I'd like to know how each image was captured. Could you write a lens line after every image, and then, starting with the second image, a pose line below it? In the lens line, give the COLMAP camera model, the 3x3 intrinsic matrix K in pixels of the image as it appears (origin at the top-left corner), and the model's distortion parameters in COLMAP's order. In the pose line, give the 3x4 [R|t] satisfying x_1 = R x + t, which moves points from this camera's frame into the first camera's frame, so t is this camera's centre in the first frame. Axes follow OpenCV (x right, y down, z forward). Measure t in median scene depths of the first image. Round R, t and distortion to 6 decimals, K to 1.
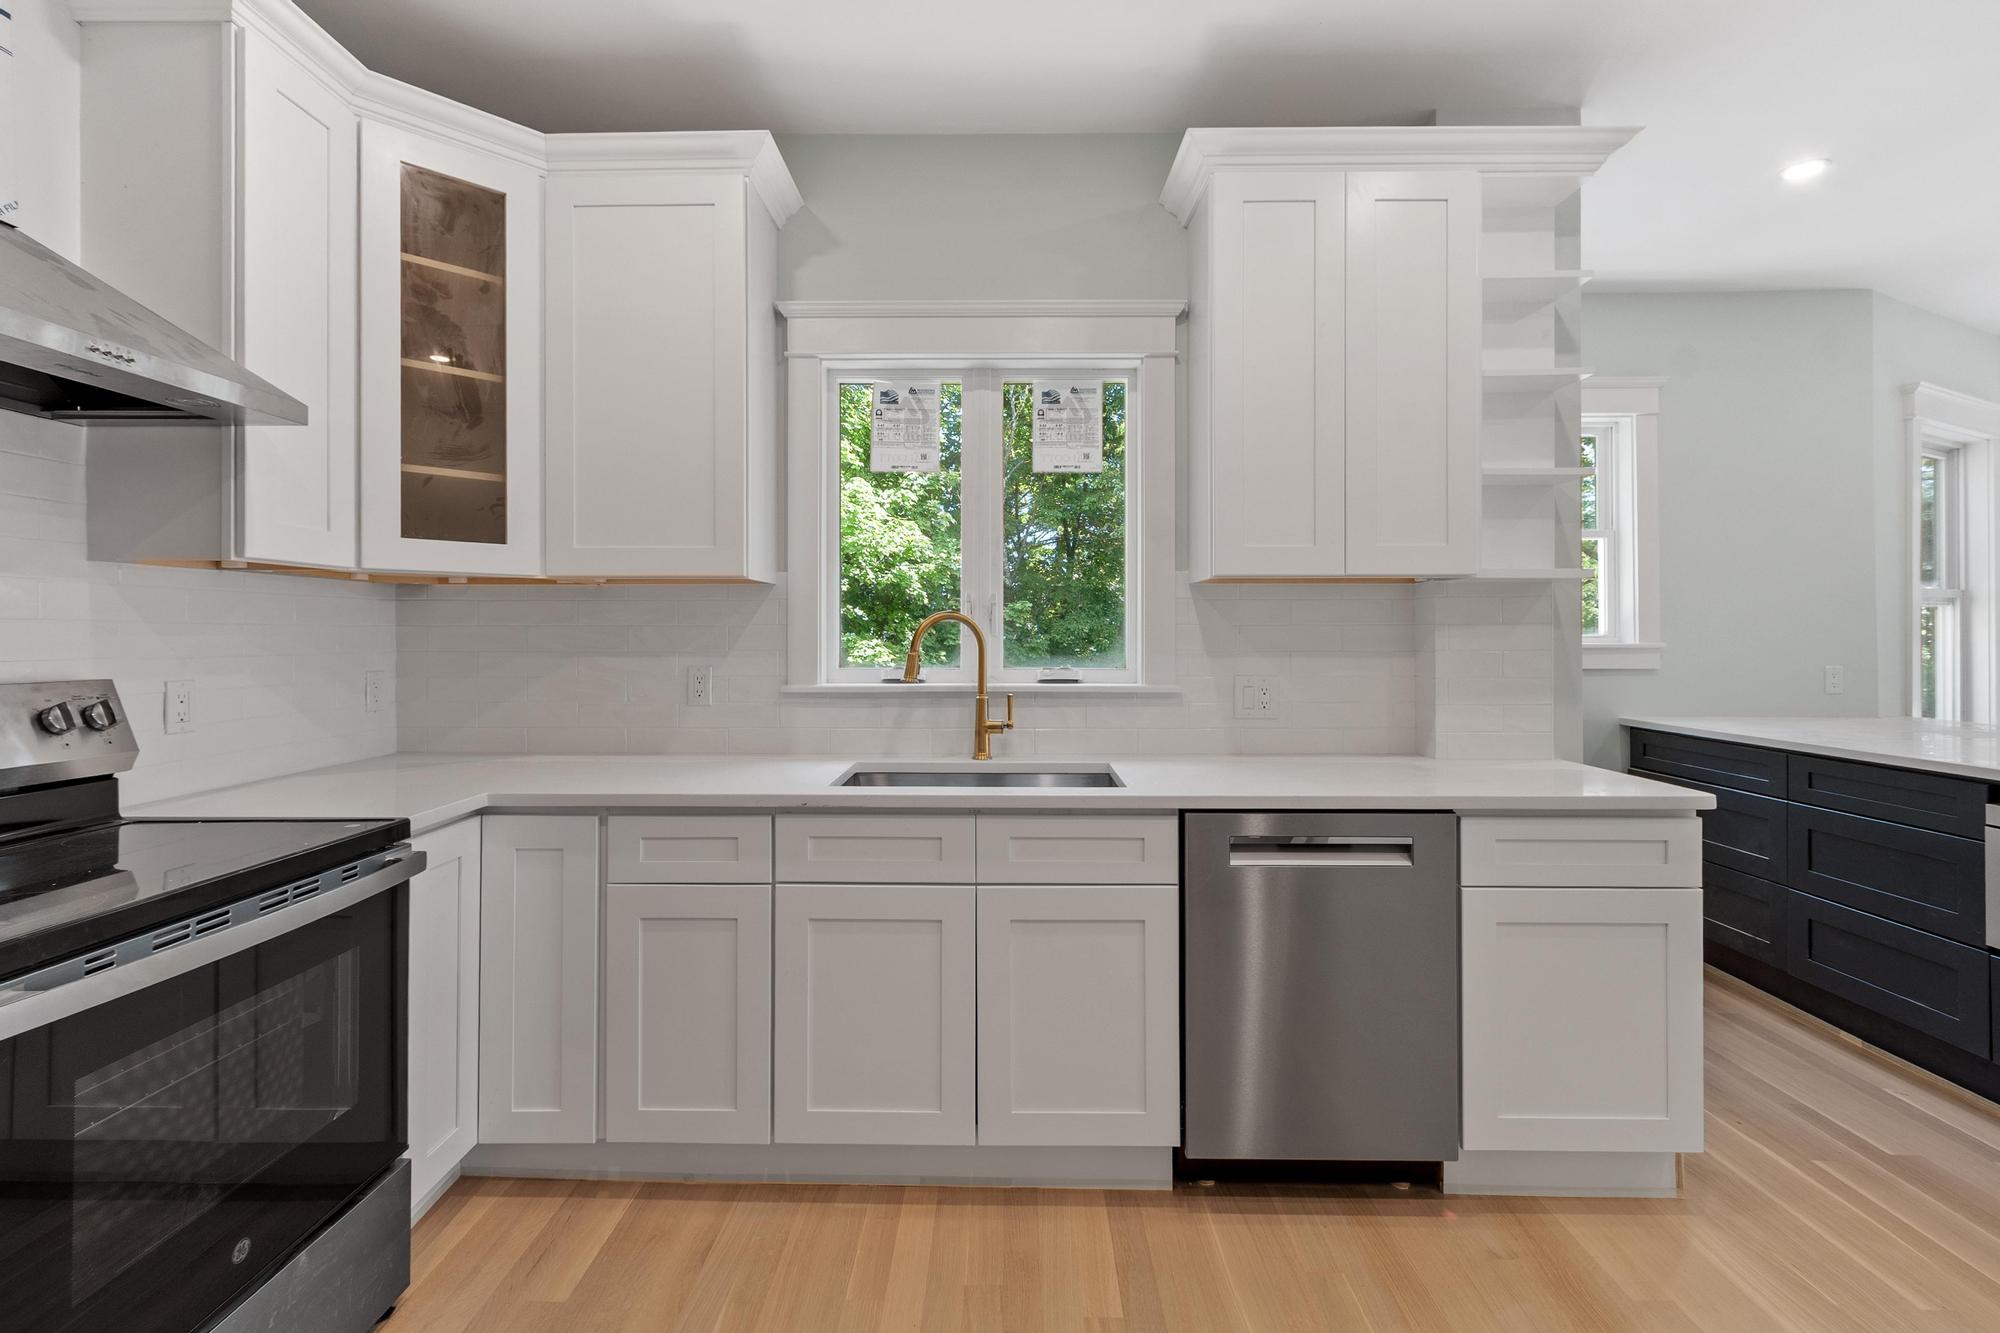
lens RADIAL K [[888.9, 0, 997.8], [0, 888.9, 627.0], [0, 0, 1]] dist [0.001552, 0.000409]
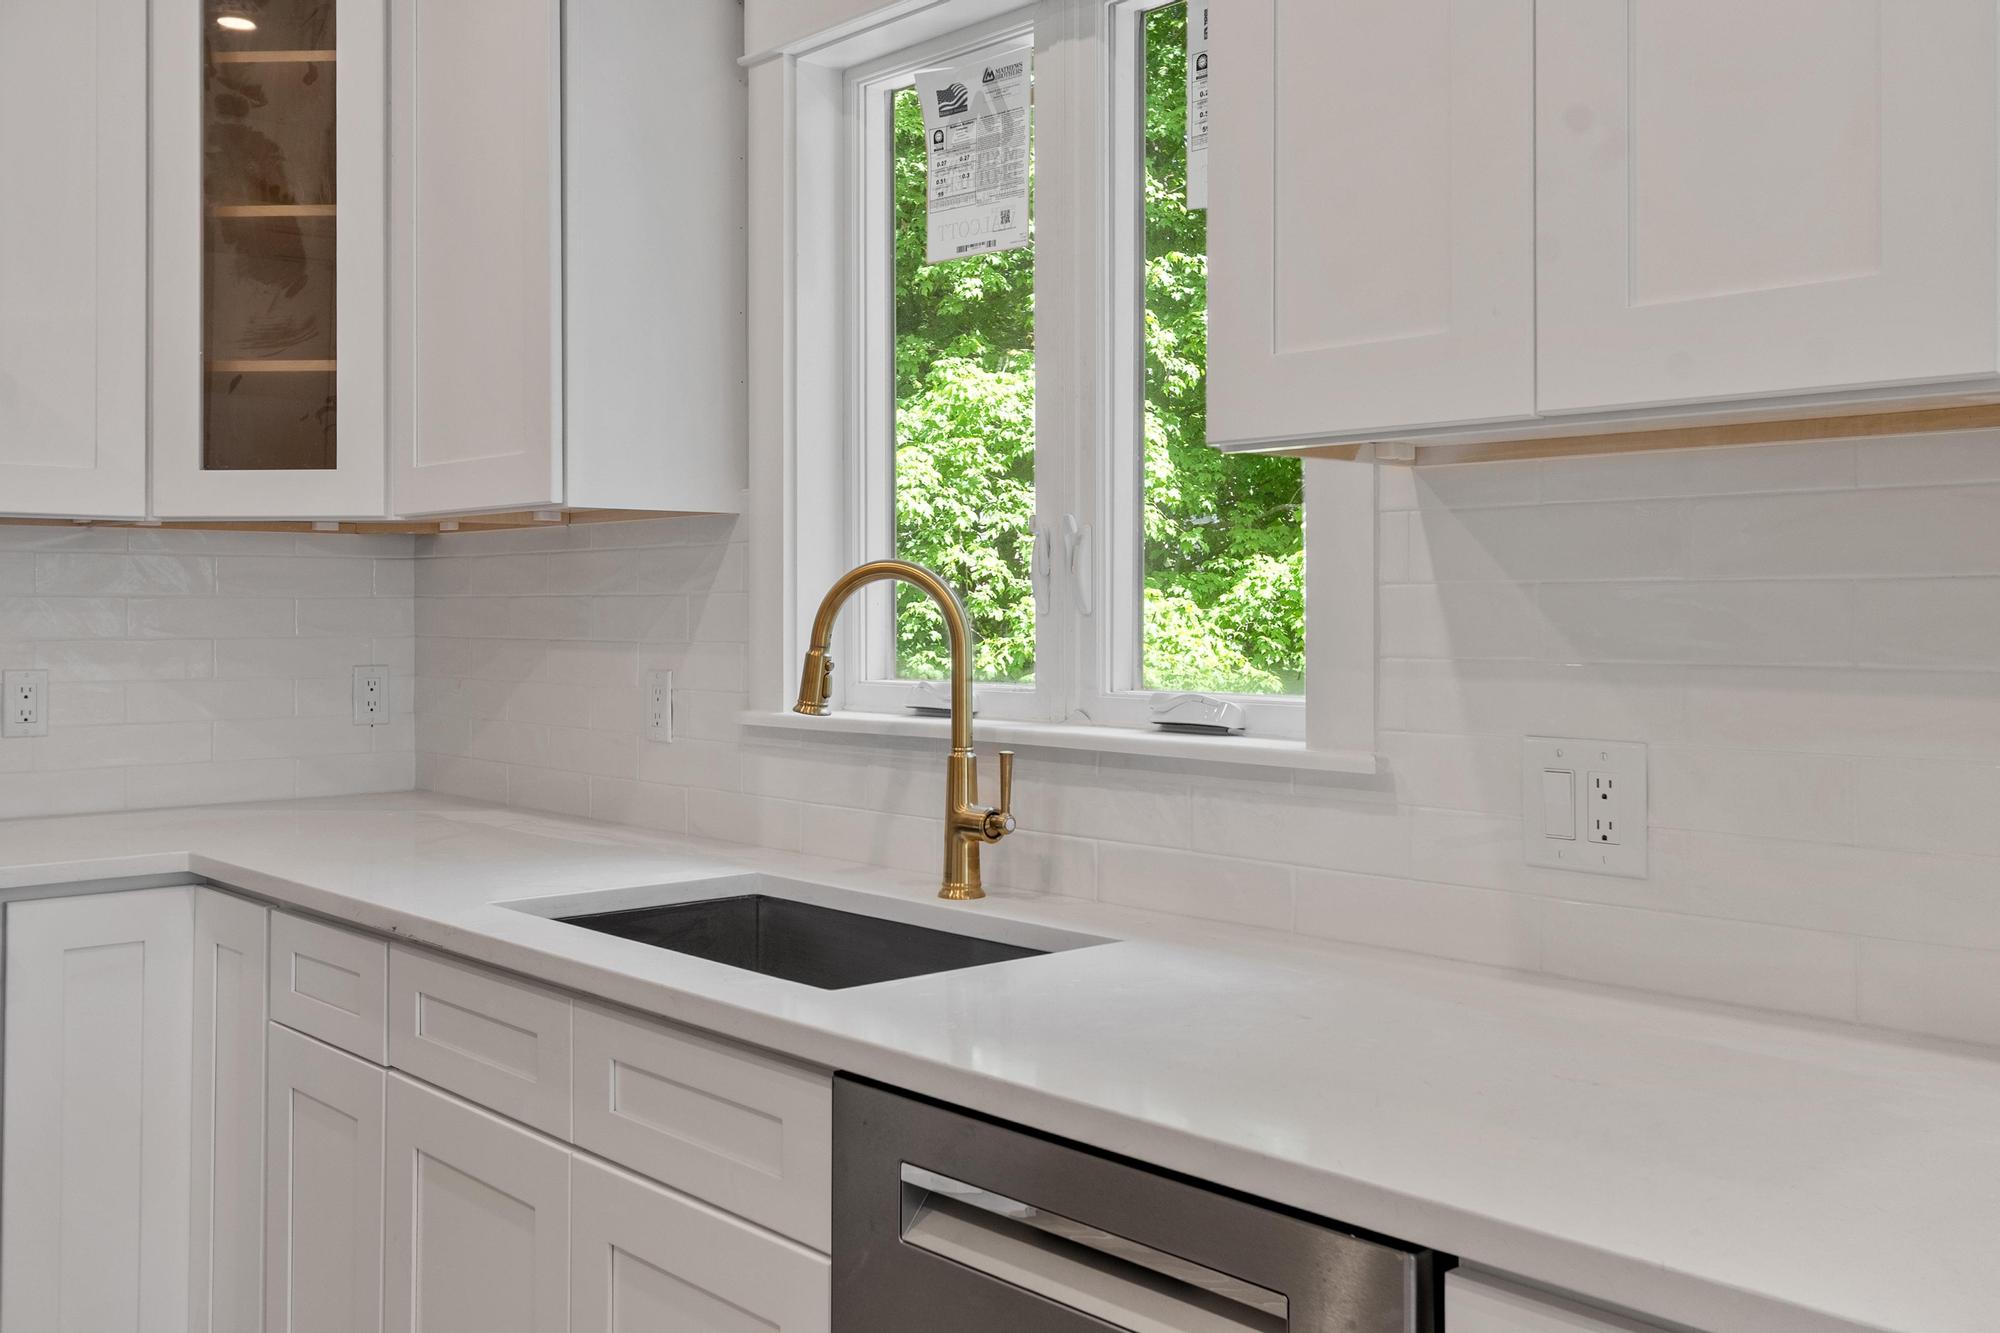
lens RADIAL K [[1849.3, 0, 999.7], [0, 1849.3, 590.3], [0, 0, 1]] dist [0.056572, -0.156110]
pose [[0.682496, -0.008372, -0.730841, 0.769757], [0.006293, 0.999965, -0.005578, 0.004140], [0.730862, -0.000792, 0.682525, 0.457015]]
